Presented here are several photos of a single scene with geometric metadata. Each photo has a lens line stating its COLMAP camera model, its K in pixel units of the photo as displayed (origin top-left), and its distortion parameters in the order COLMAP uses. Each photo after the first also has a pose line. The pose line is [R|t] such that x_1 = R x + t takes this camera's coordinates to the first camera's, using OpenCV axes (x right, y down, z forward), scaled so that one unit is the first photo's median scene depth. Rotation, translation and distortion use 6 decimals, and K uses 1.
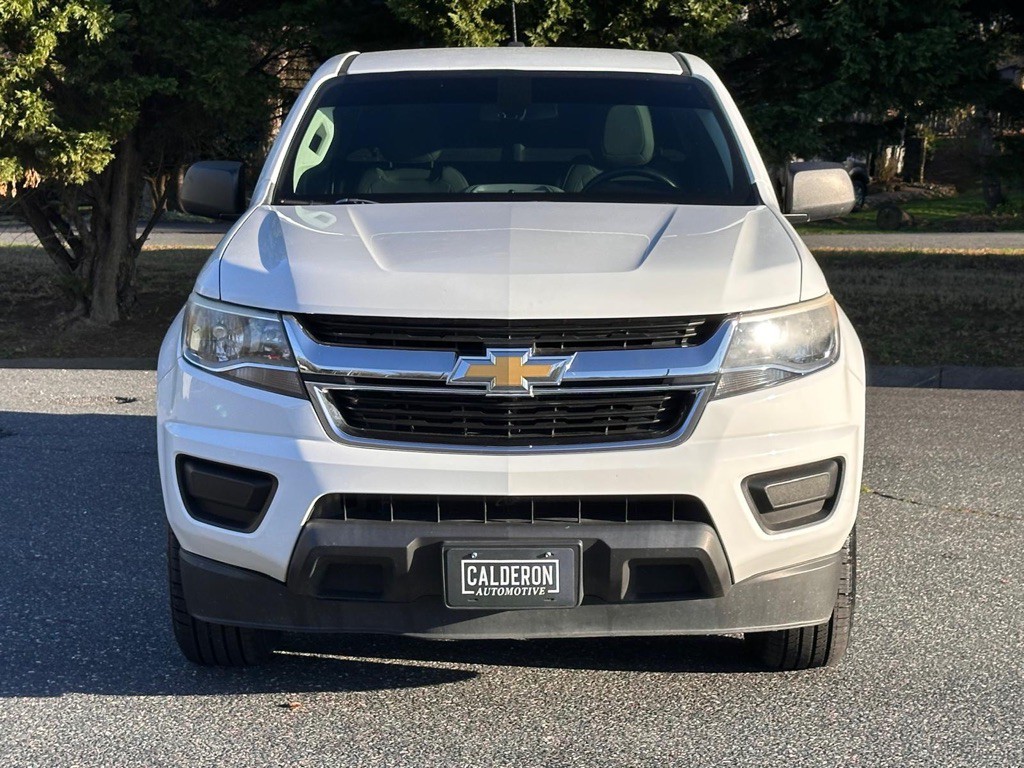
lens RADIAL K [[2250.8, 0, 512.0], [0, 2250.8, 384.0], [0, 0, 1]] dist [0.087043, -0.147369]
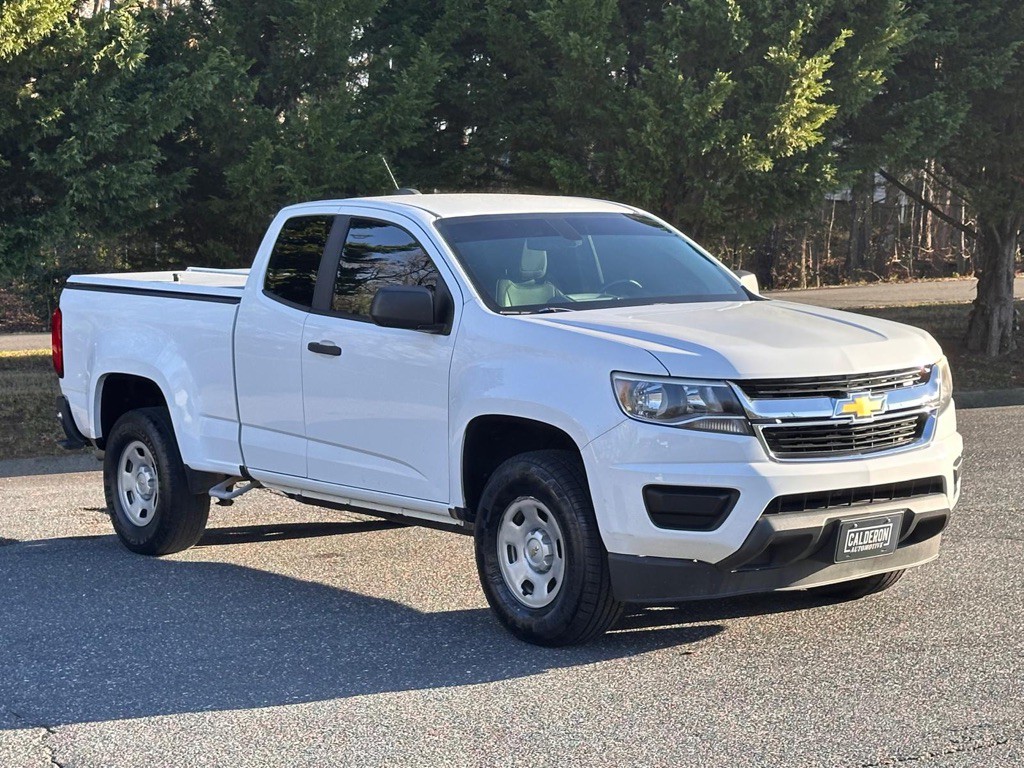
lens RADIAL K [[2250.8, 0, 512.0], [0, 2250.8, 384.0], [0, 0, 1]] dist [0.087043, -0.147369]
pose [[0.783705, -0.061818, 0.618049, -1.150754], [0.091087, 0.995716, -0.015910, -0.018514], [-0.614418, 0.068765, 0.785978, -0.087851]]
